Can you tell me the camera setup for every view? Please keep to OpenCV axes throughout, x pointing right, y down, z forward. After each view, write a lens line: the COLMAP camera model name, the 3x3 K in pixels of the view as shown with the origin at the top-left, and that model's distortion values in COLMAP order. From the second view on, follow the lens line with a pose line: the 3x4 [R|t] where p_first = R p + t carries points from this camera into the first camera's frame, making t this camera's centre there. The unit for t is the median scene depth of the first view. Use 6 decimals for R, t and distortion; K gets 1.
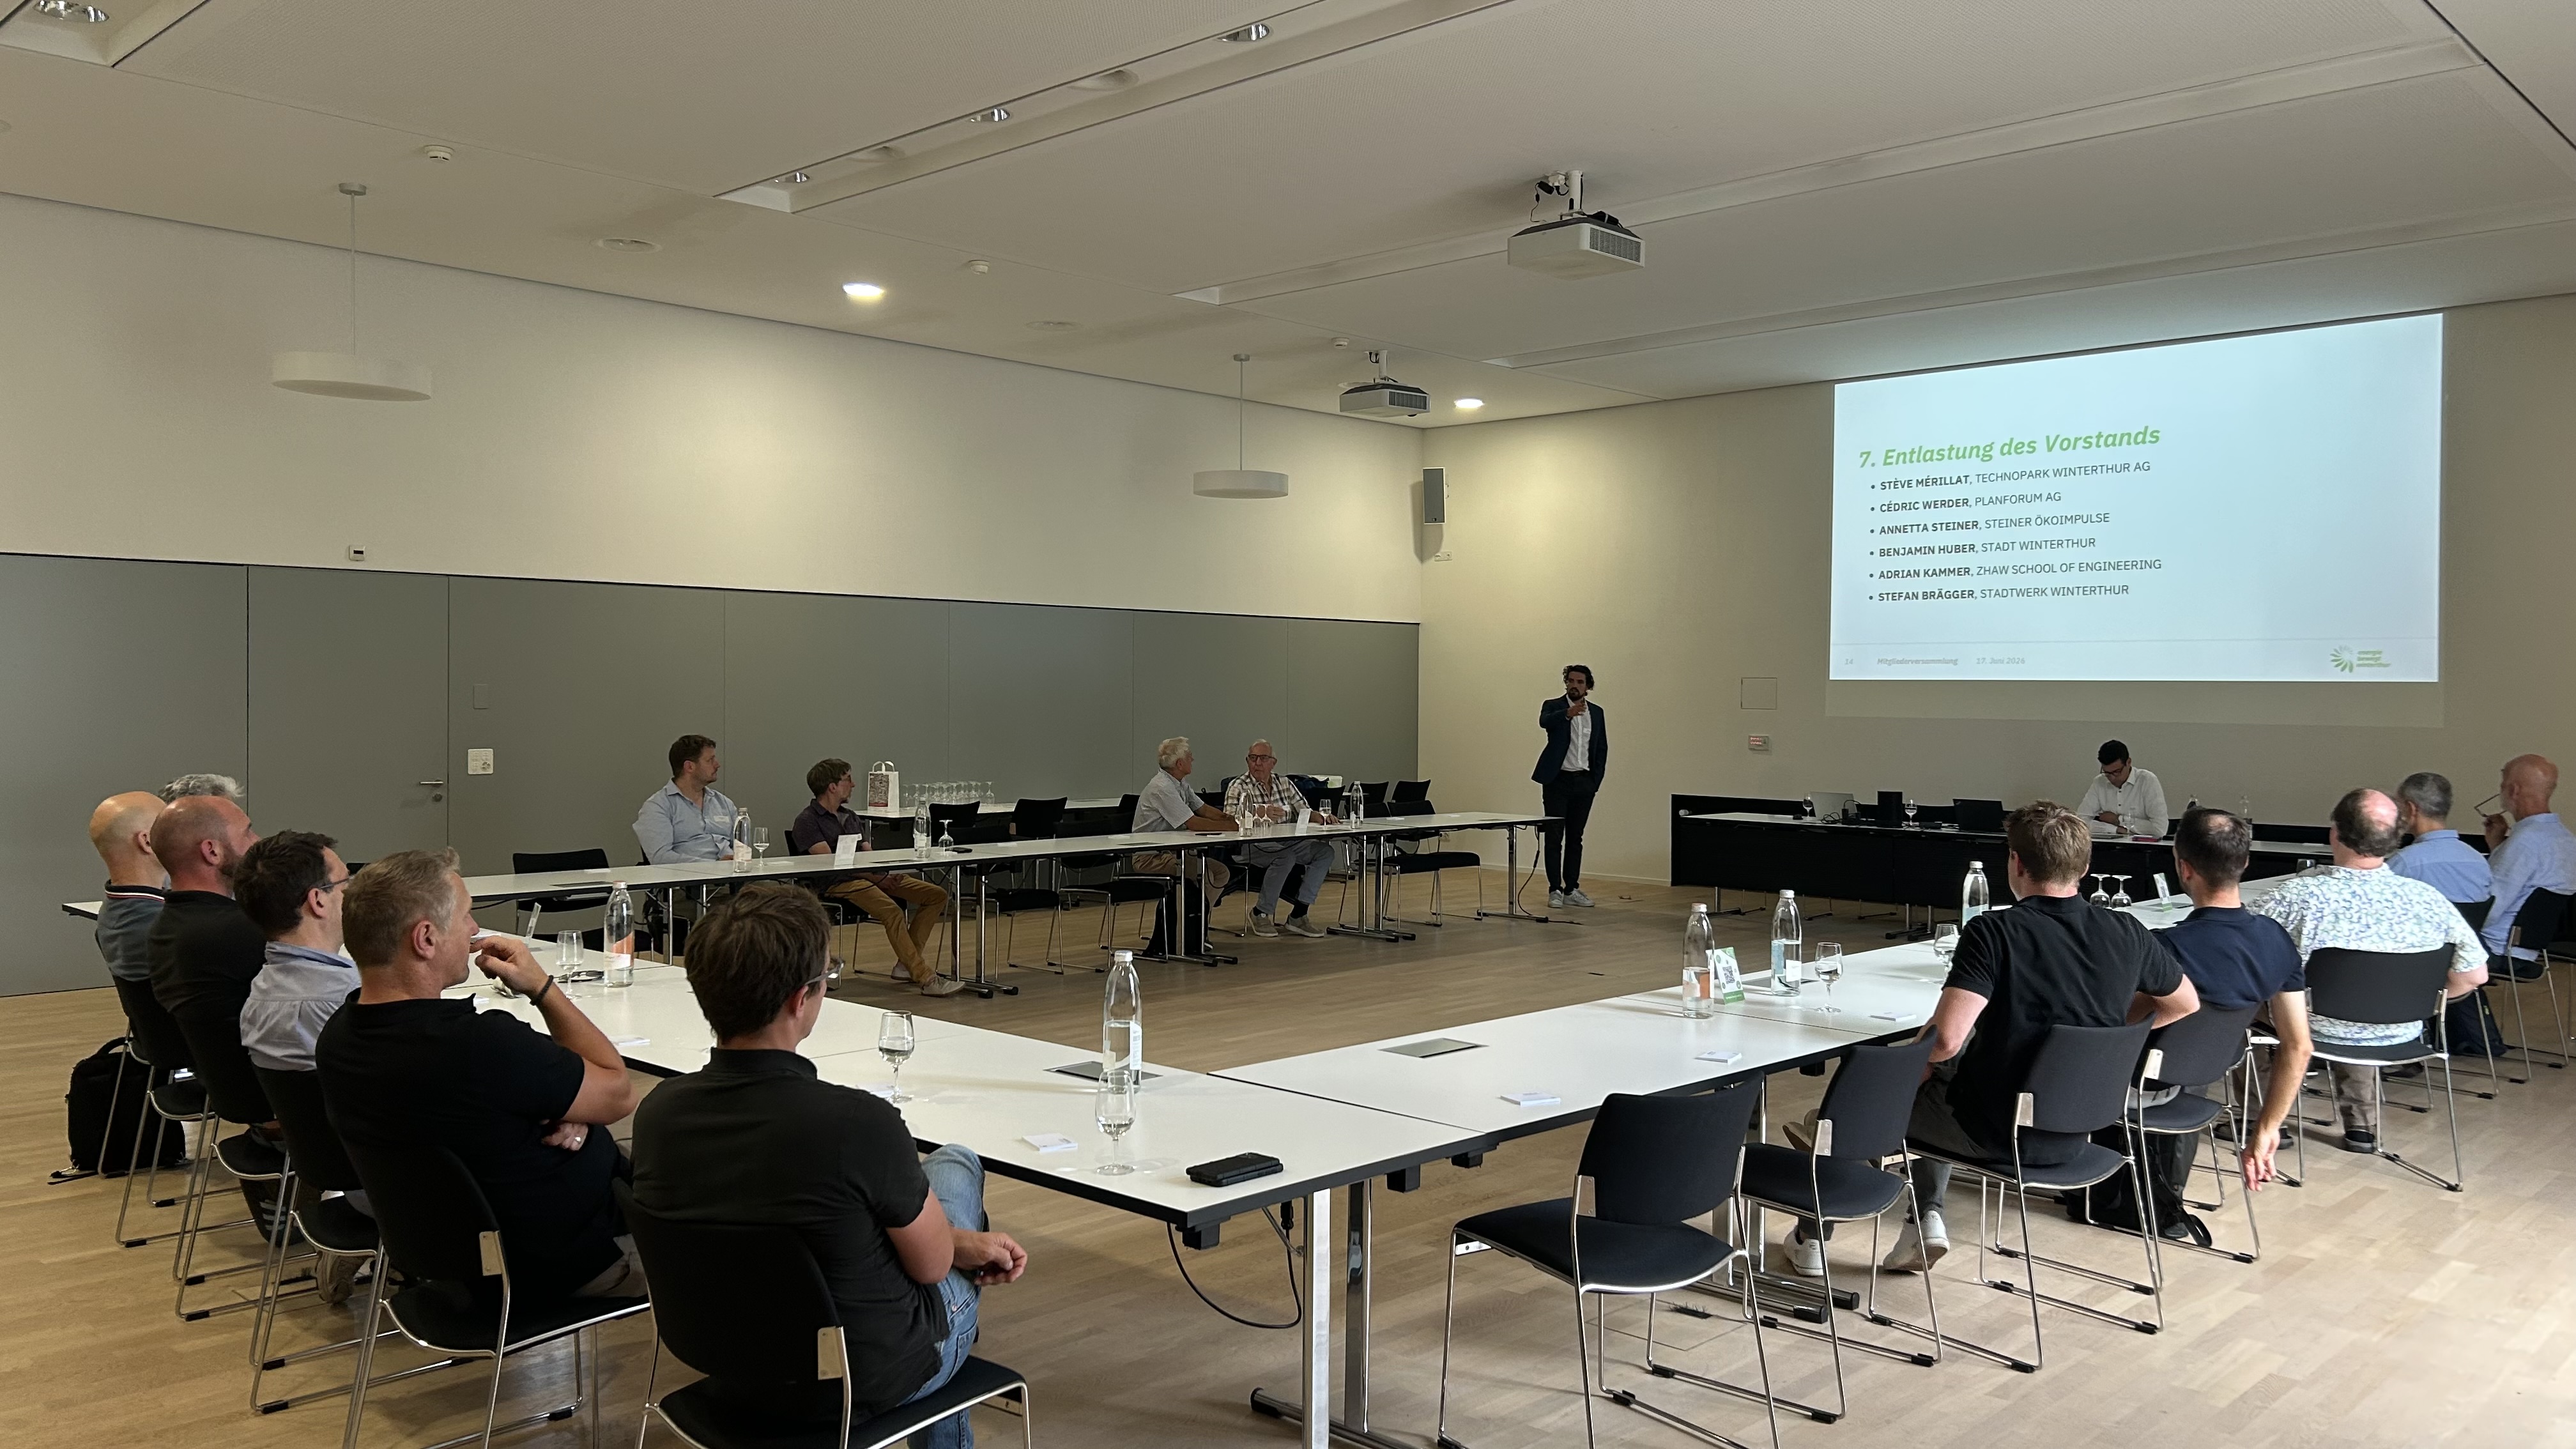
lens RADIAL K [[1955.5, 0, 1288.0], [0, 1955.5, 724.5], [0, 0, 1]] dist [0.053521, -0.005269]
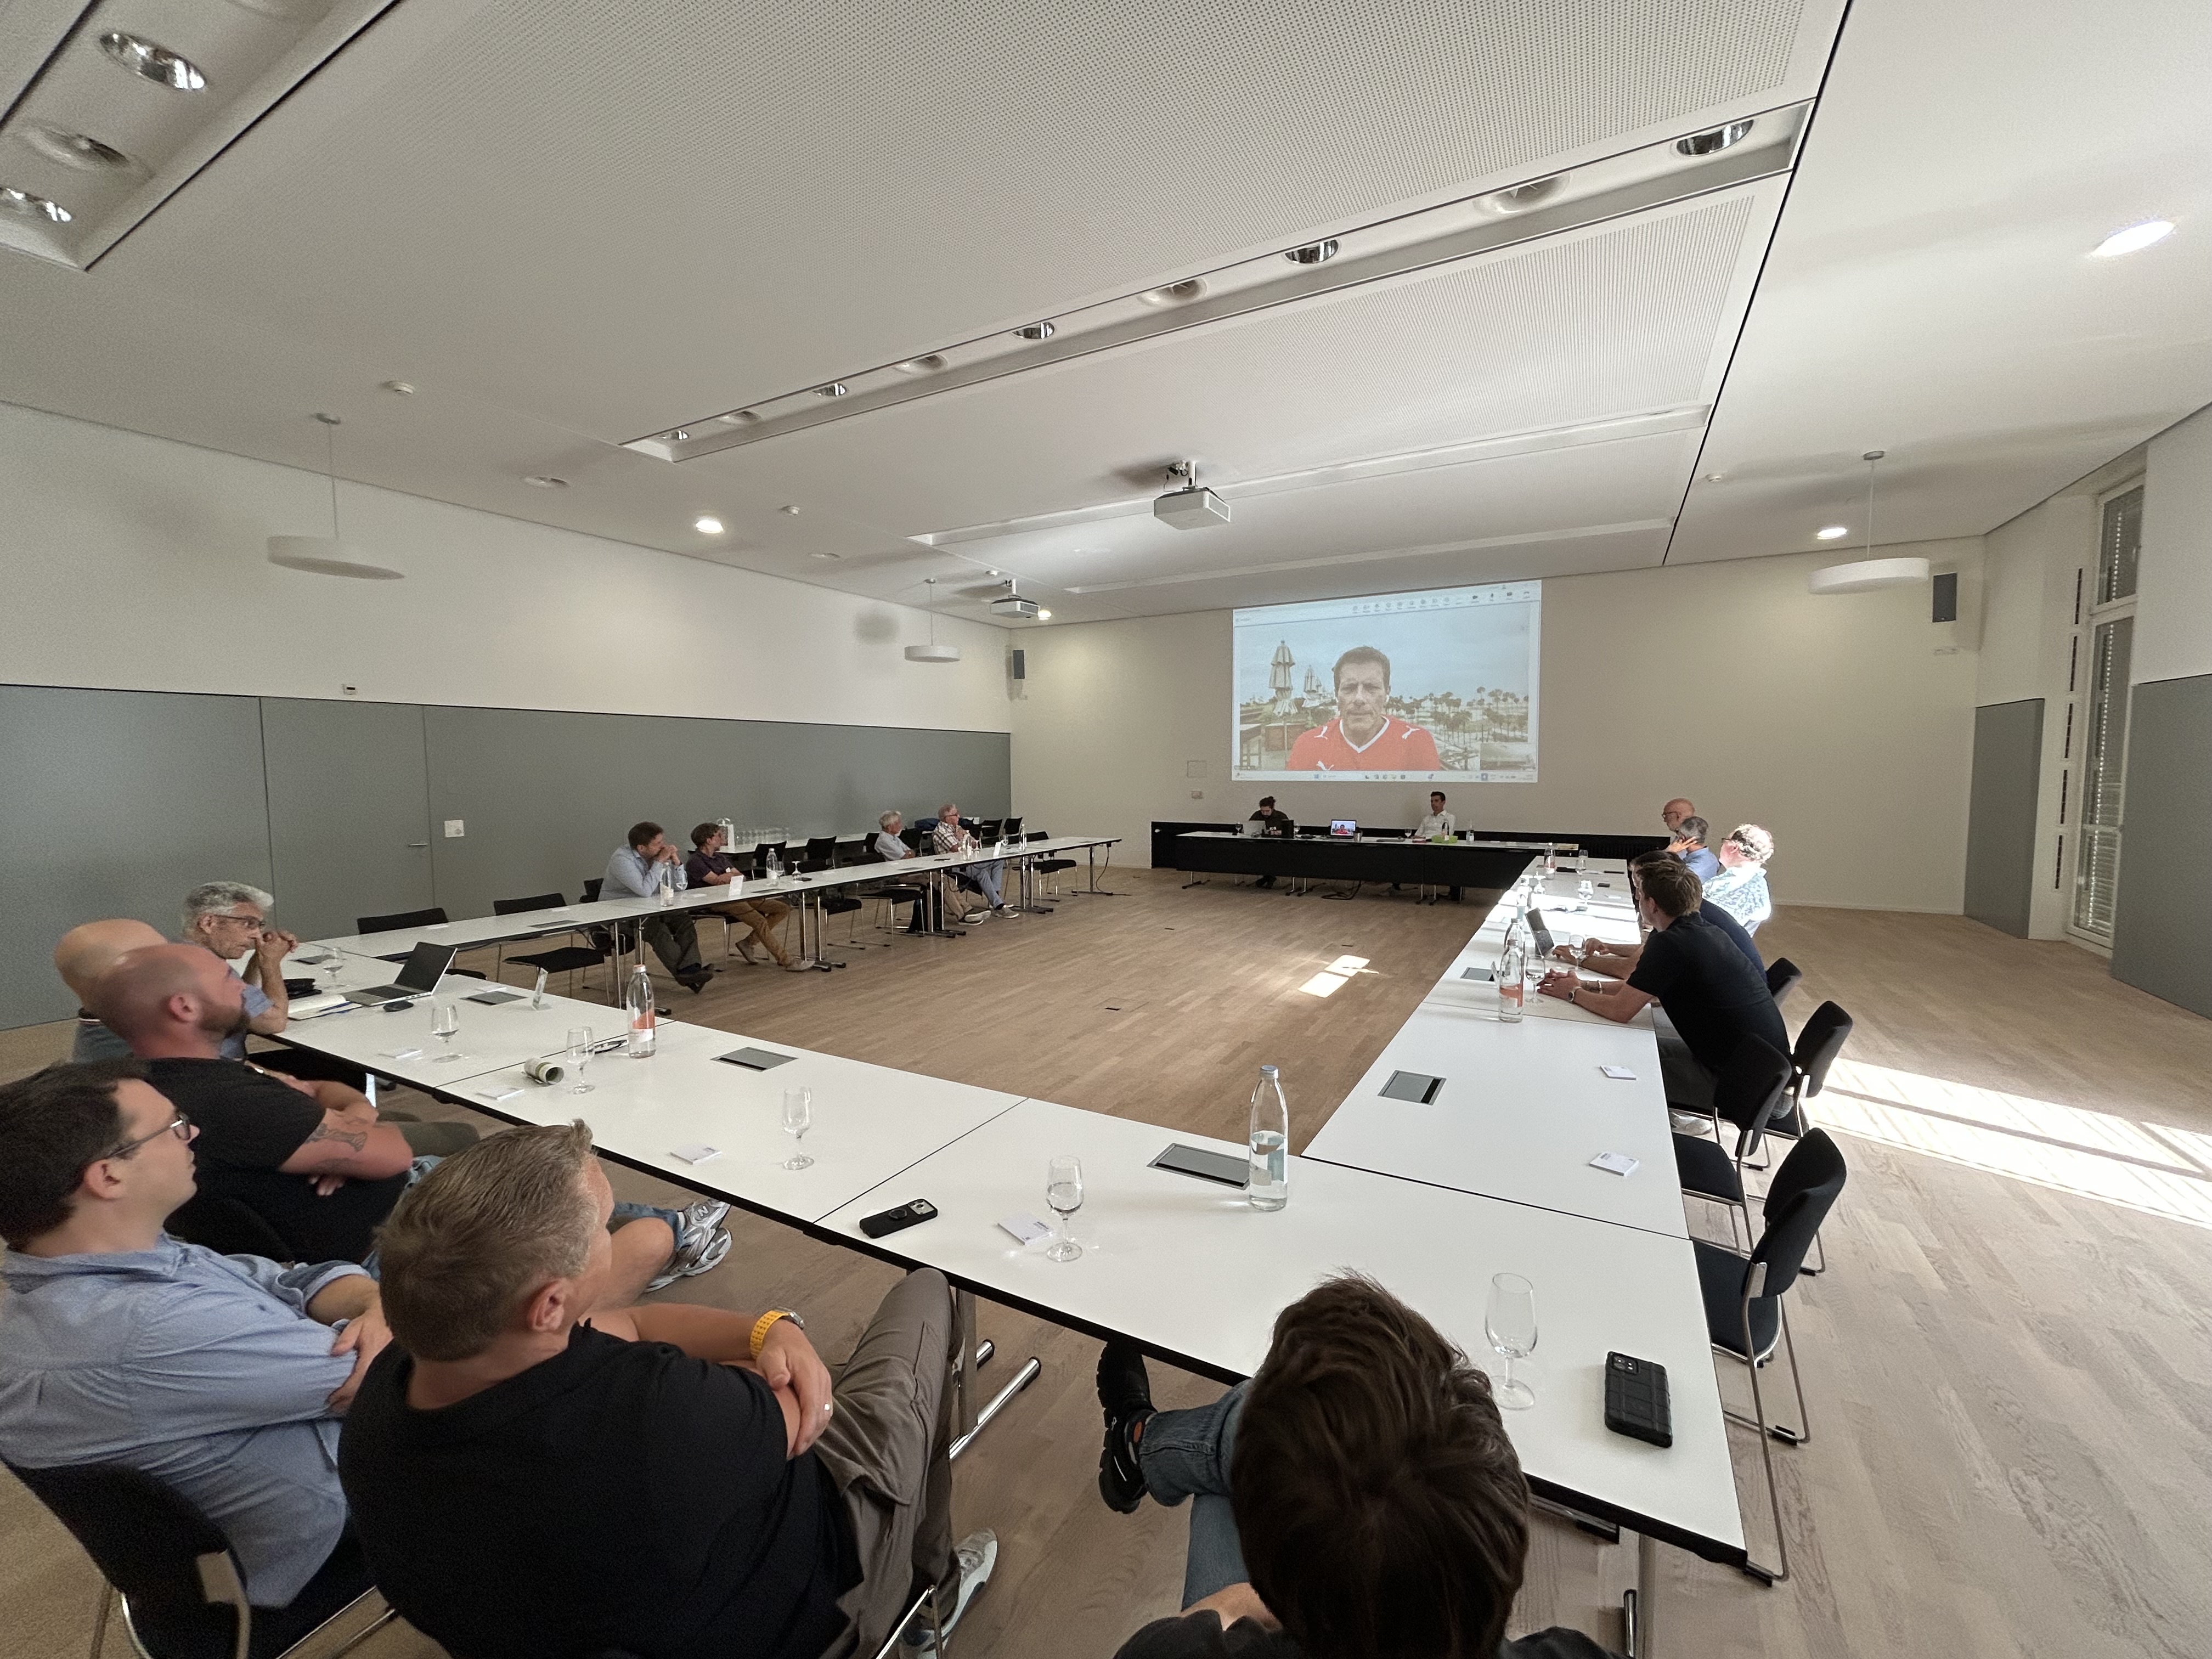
lens RADIAL K [[894.5, 0, 1105.2], [0, 894.5, 841.5], [0, 0, 1]] dist [-0.001719, 0.000164]
pose [[0.967110, -0.035713, 0.251839, -0.098979], [0.018193, 0.997271, 0.071557, -0.012513], [-0.253707, -0.064621, 0.965120, 0.210334]]
